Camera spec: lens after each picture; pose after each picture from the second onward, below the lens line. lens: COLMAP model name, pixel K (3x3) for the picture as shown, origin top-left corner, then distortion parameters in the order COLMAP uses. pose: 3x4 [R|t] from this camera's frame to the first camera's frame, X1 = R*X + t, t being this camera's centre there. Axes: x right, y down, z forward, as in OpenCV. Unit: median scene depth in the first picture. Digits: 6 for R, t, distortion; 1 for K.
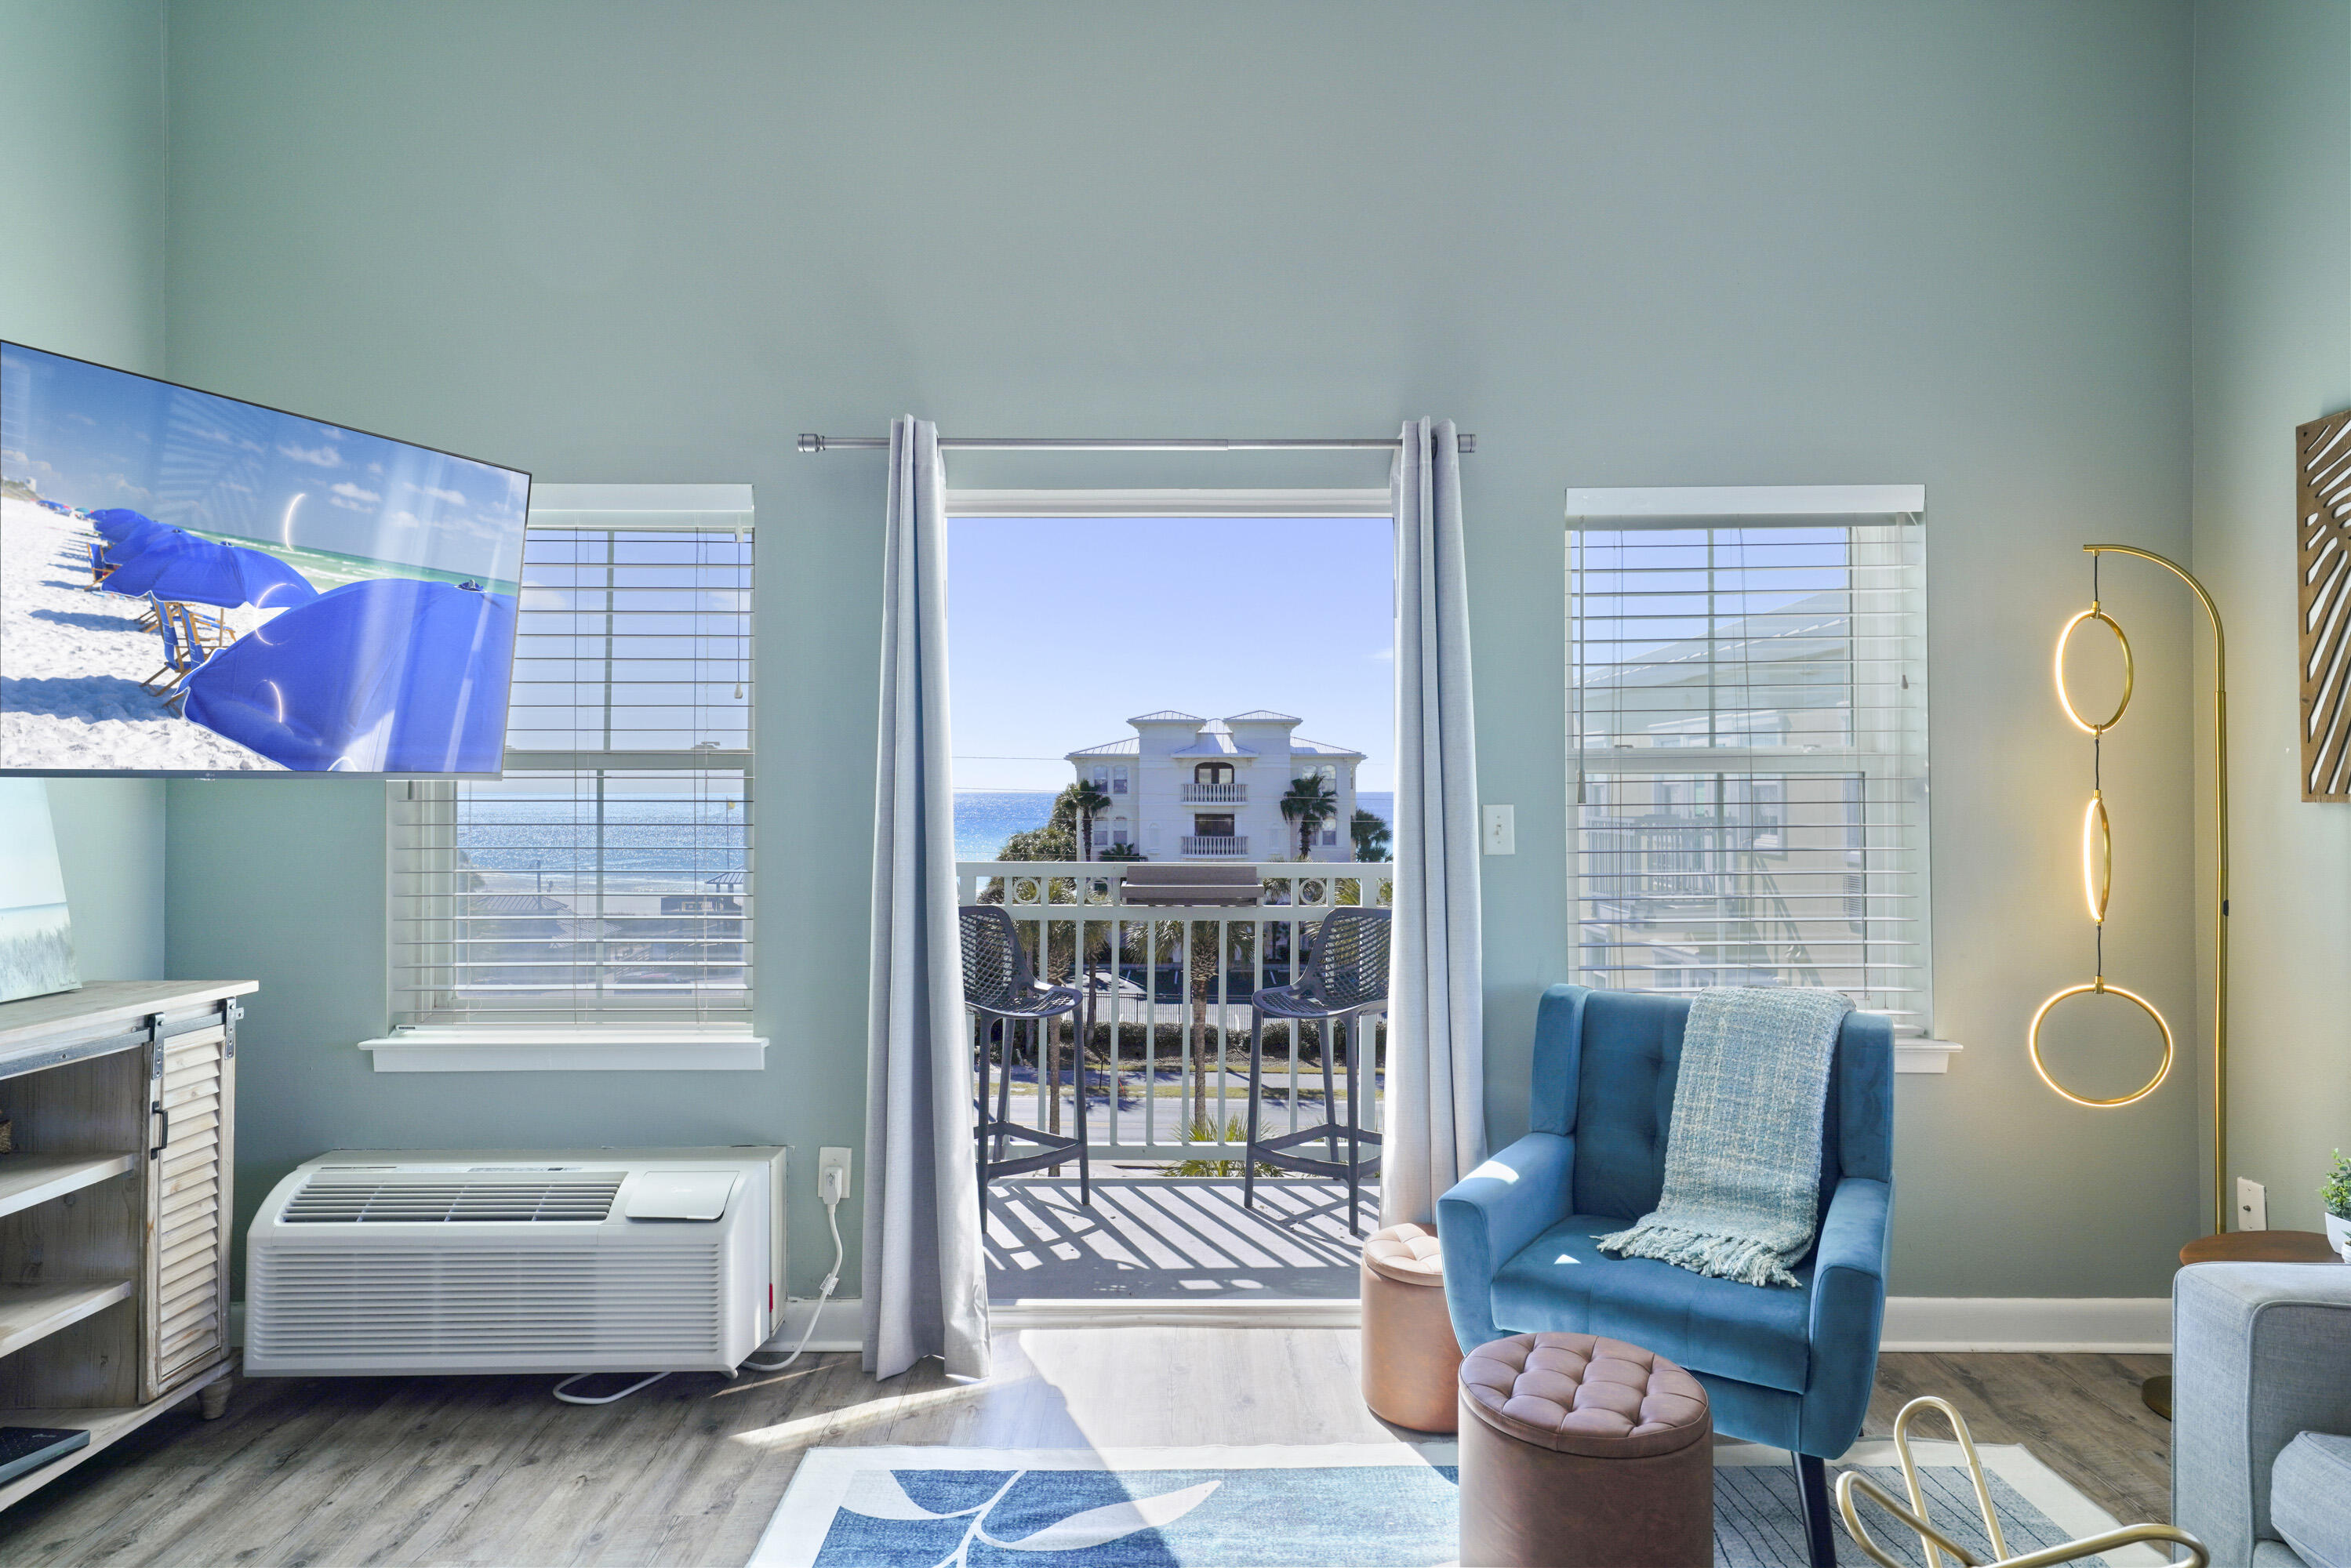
lens RADIAL K [[1317.5, 0, 1175.5], [0, 1317.5, 784.0], [0, 0, 1]] dist [0.022975, -0.010759]
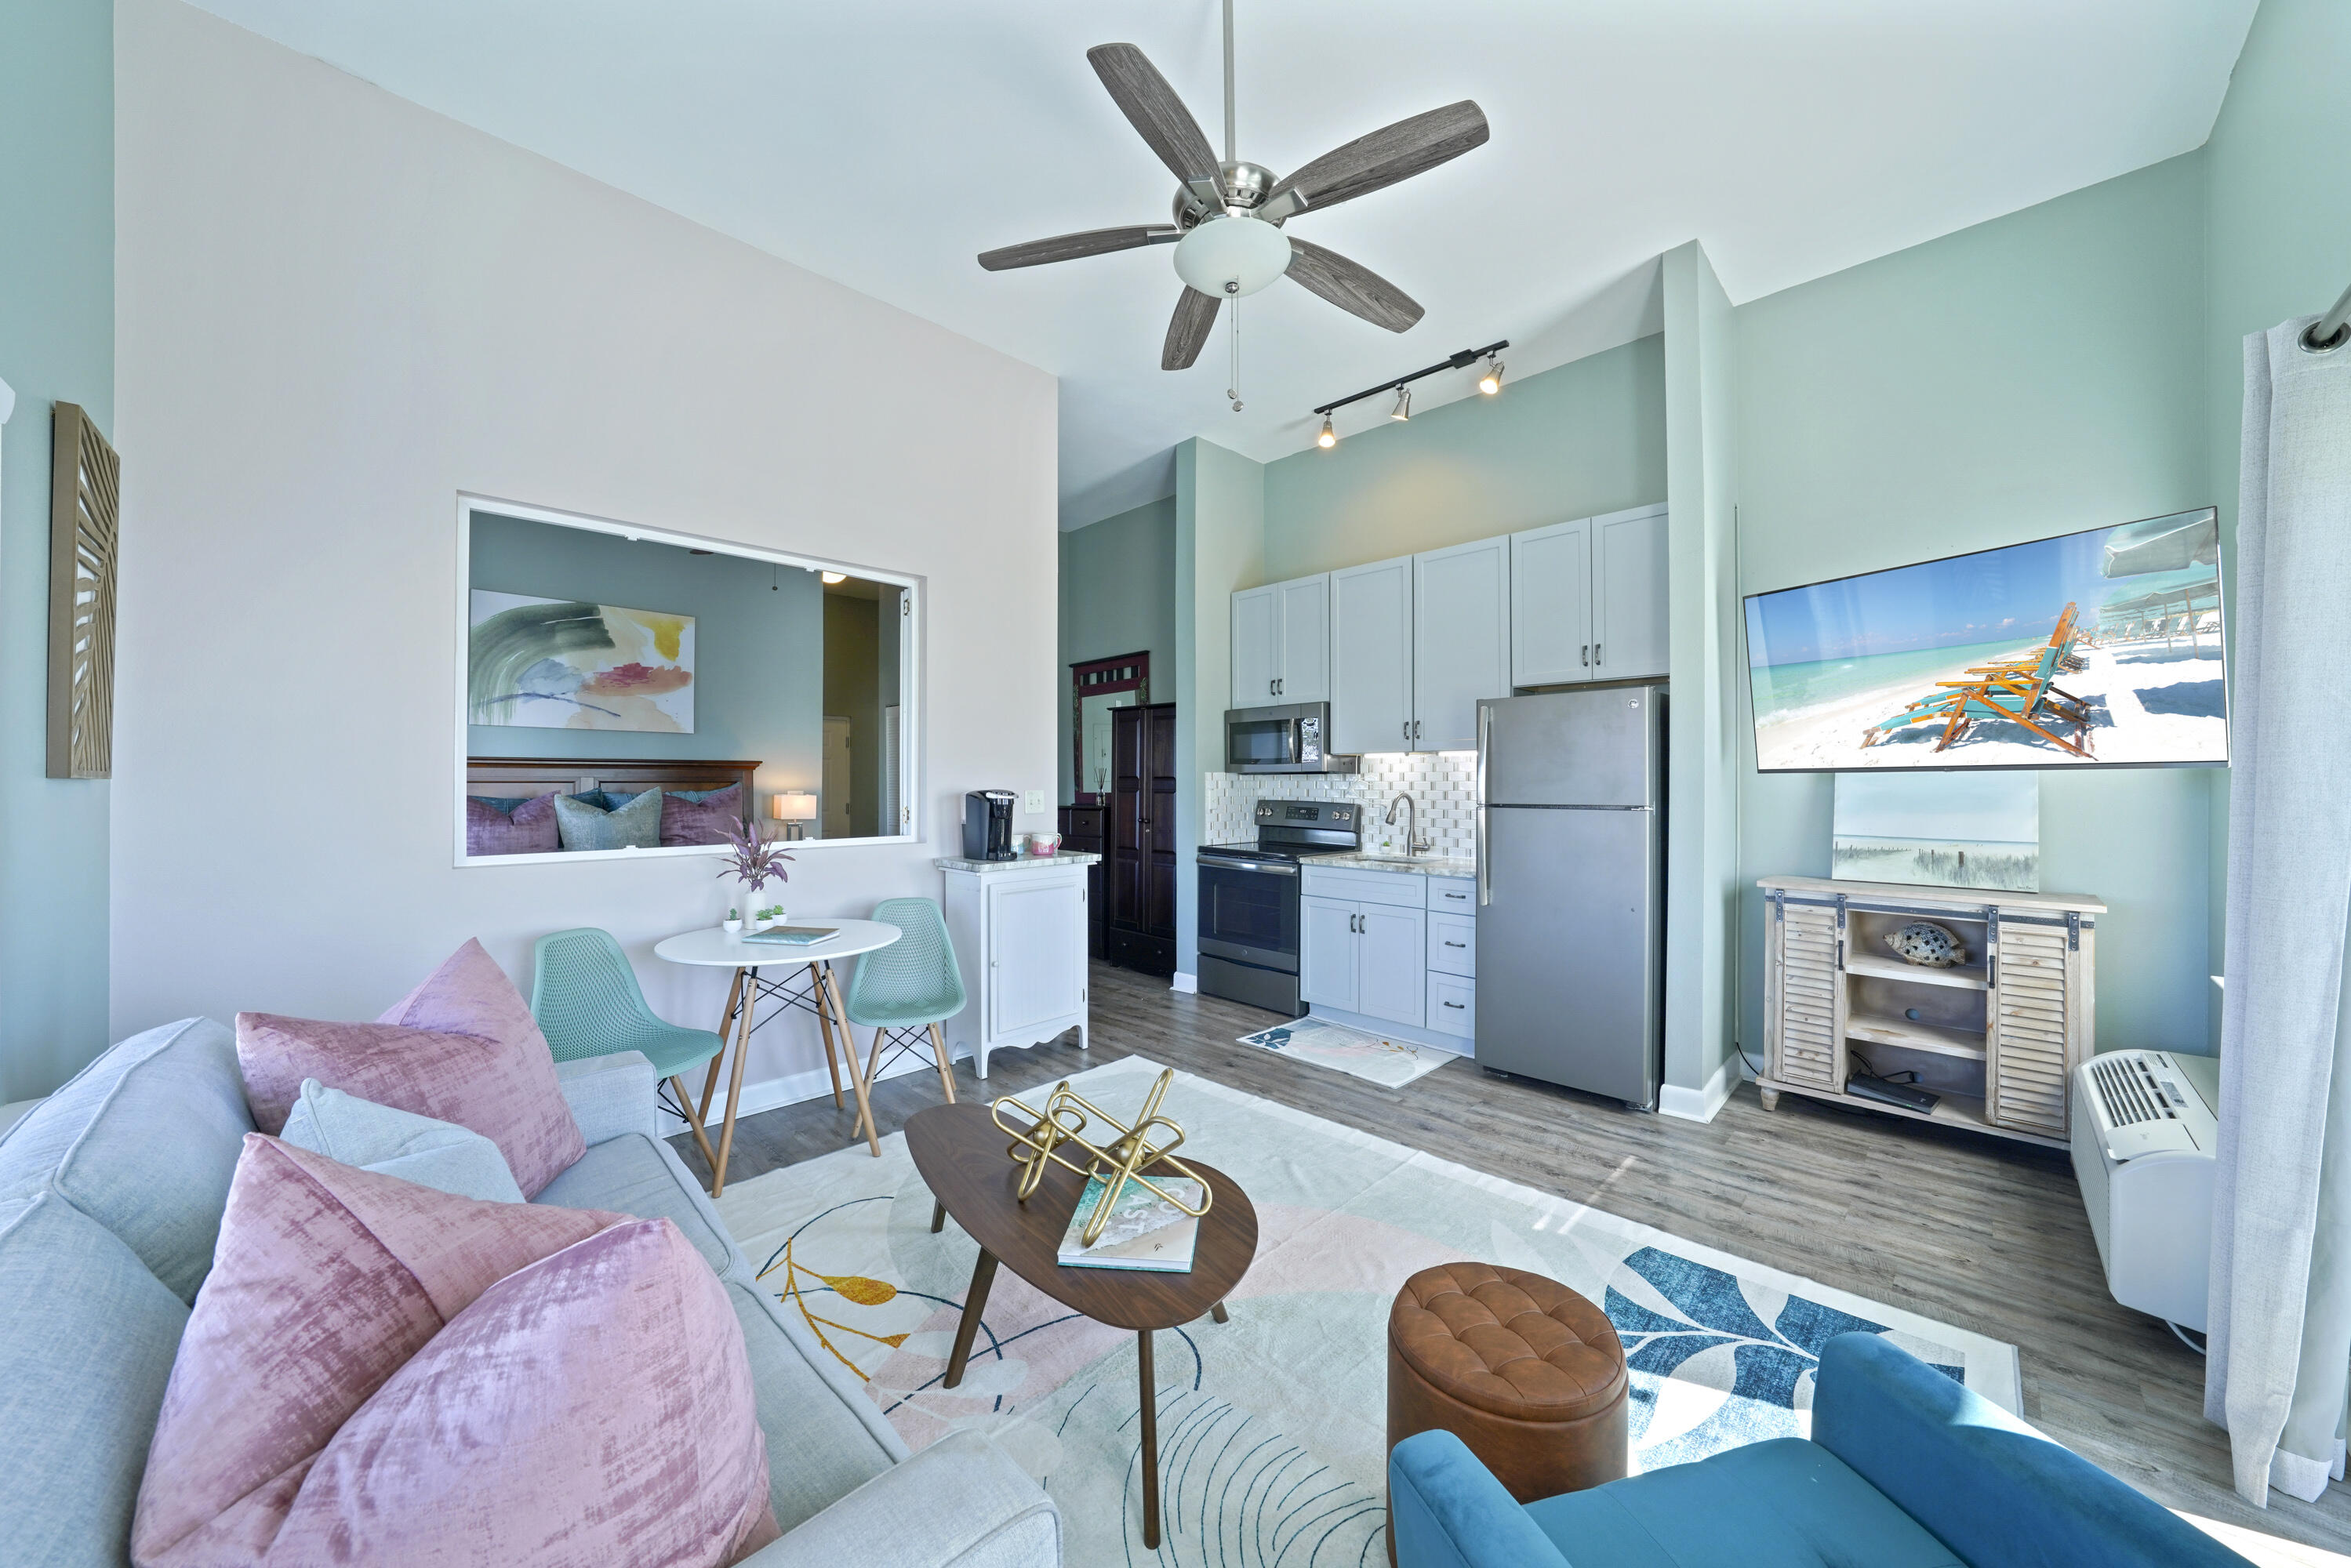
lens RADIAL K [[830.1, 0, 1185.4], [0, 830.1, 780.4], [0, 0, 1]] dist [-0.031065, 0.000199]
pose [[-0.696180, -0.000862, -0.717867, 0.697698], [0.002289, 0.999992, -0.003420, 0.008438], [0.717864, -0.004024, -0.696172, 0.928722]]
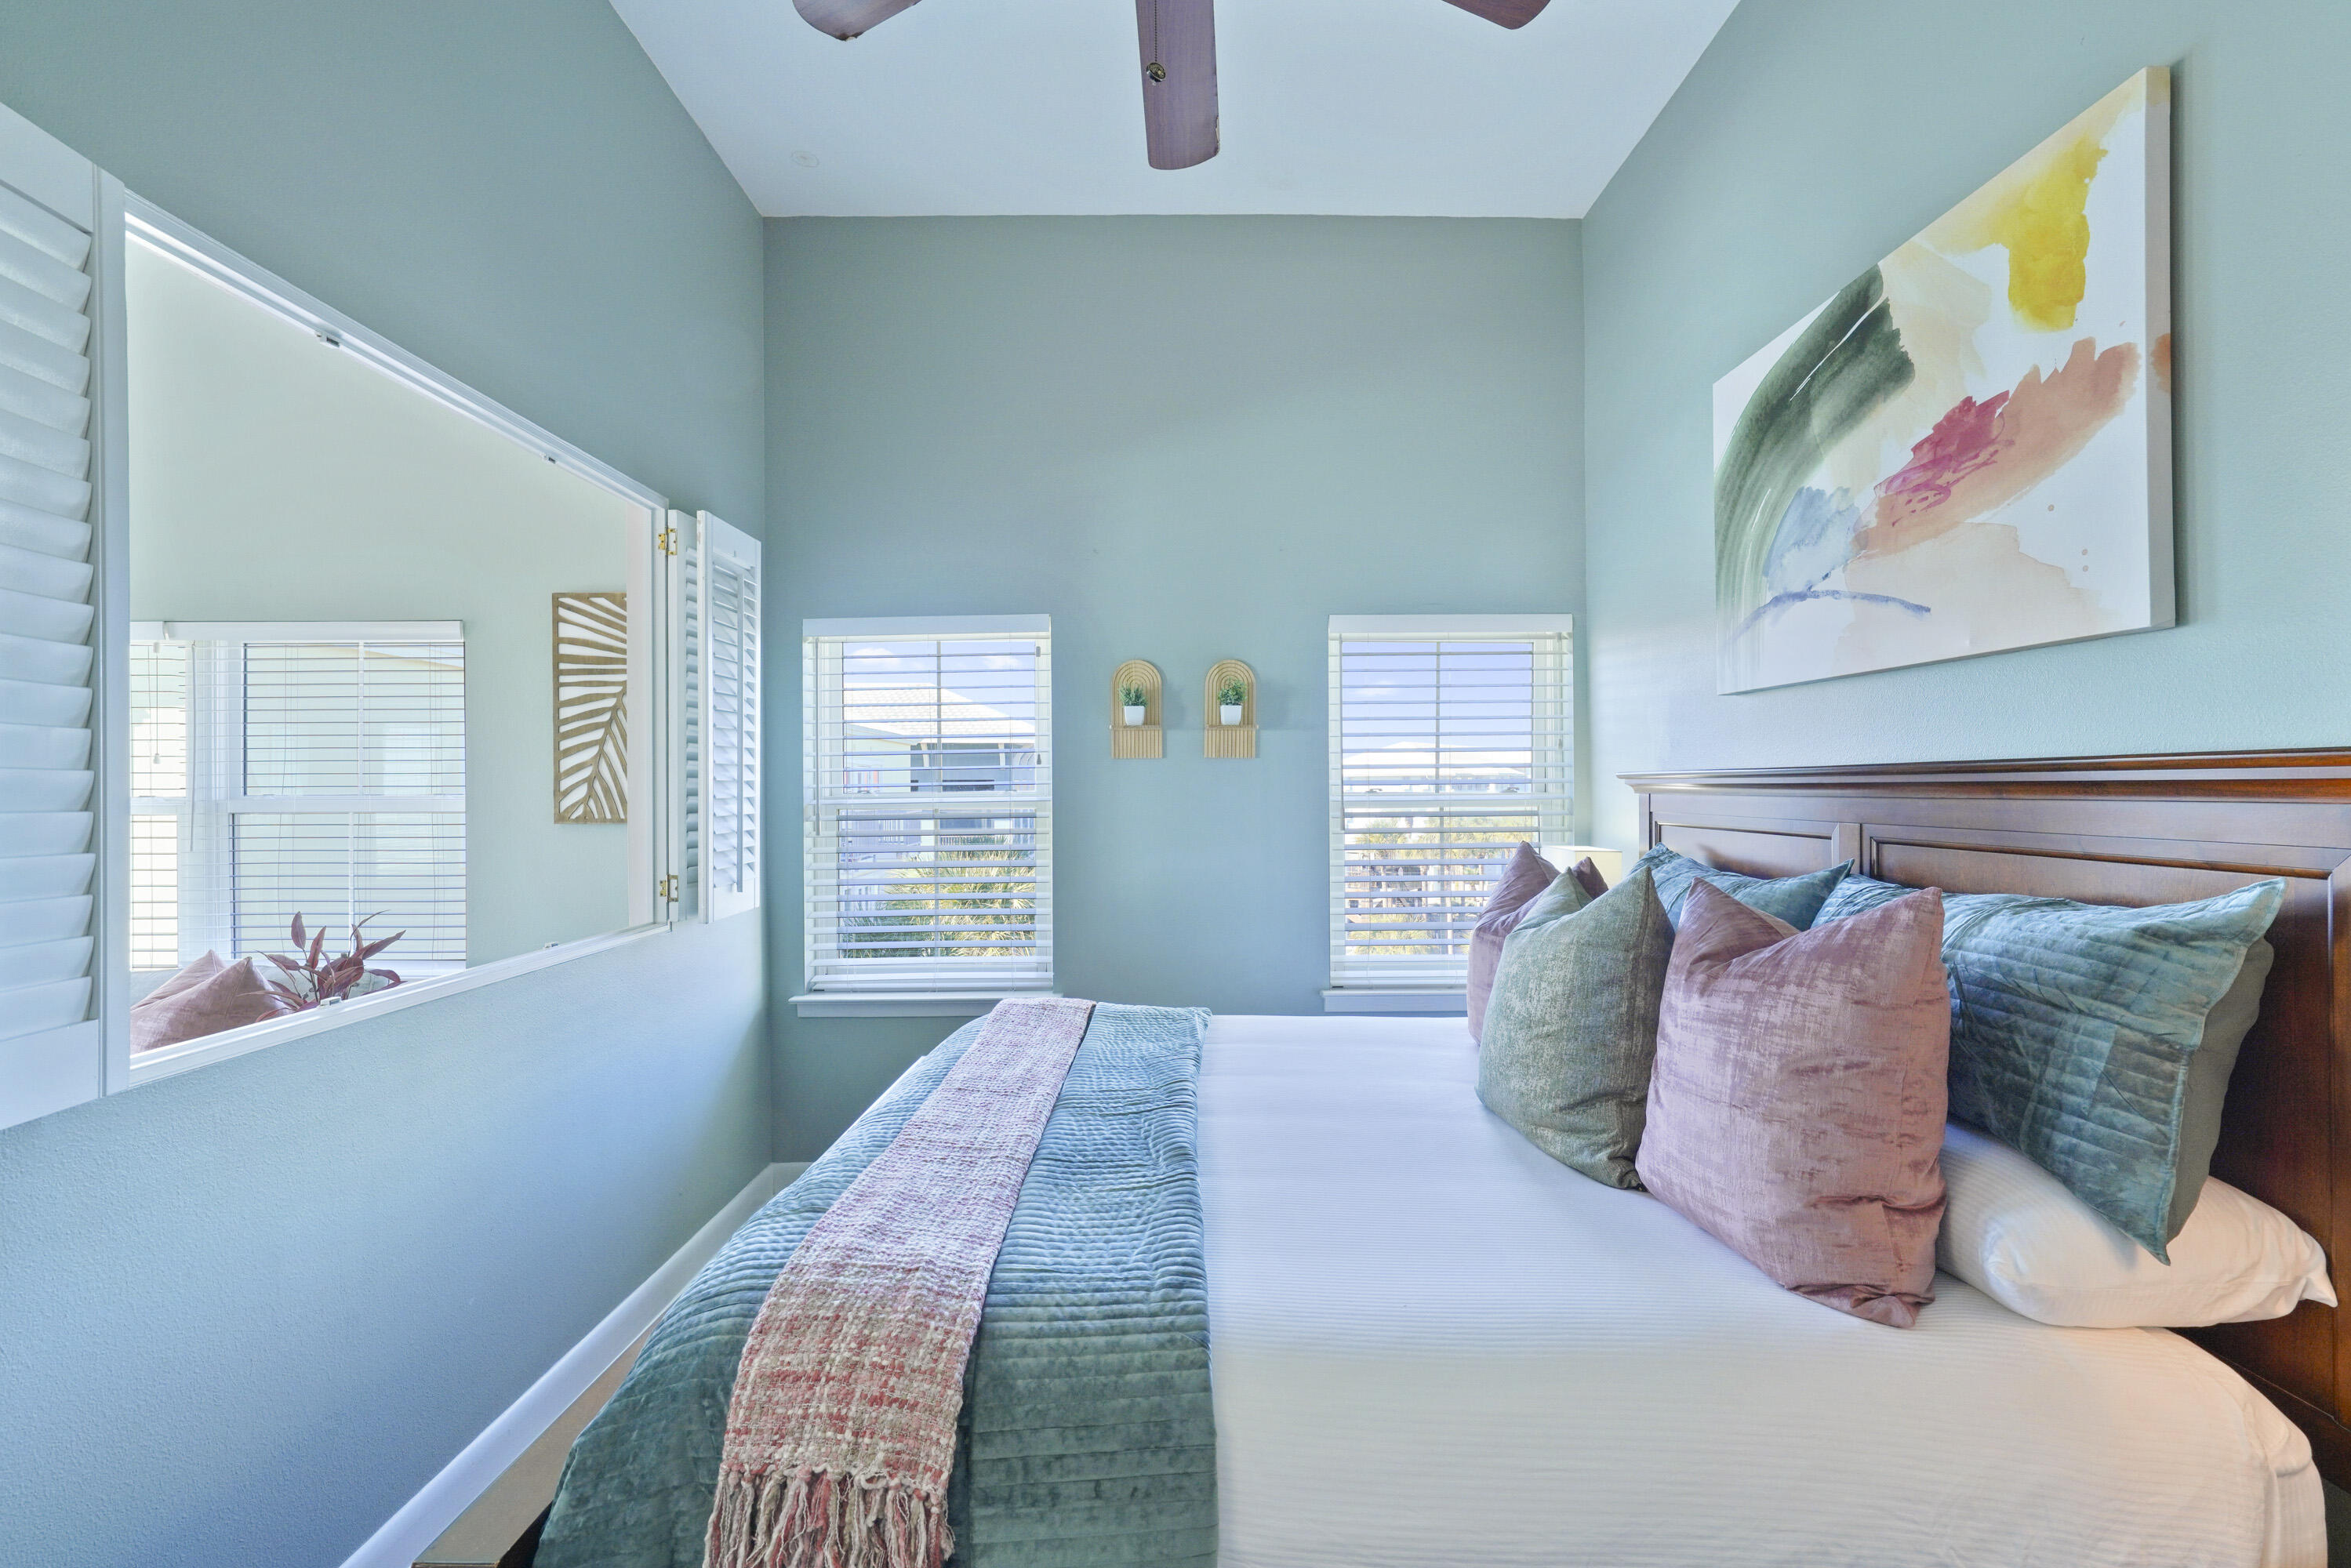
lens RADIAL K [[1055.5, 0, 1174.5], [0, 1055.5, 774.4], [0, 0, 1]] dist [-0.001710, 0.000058]
pose [[-0.002500, 0.011804, 0.999927, -0.452059], [0.005159, 0.999917, -0.011791, -0.037943], [-0.999984, 0.005129, -0.002561, -0.857059]]
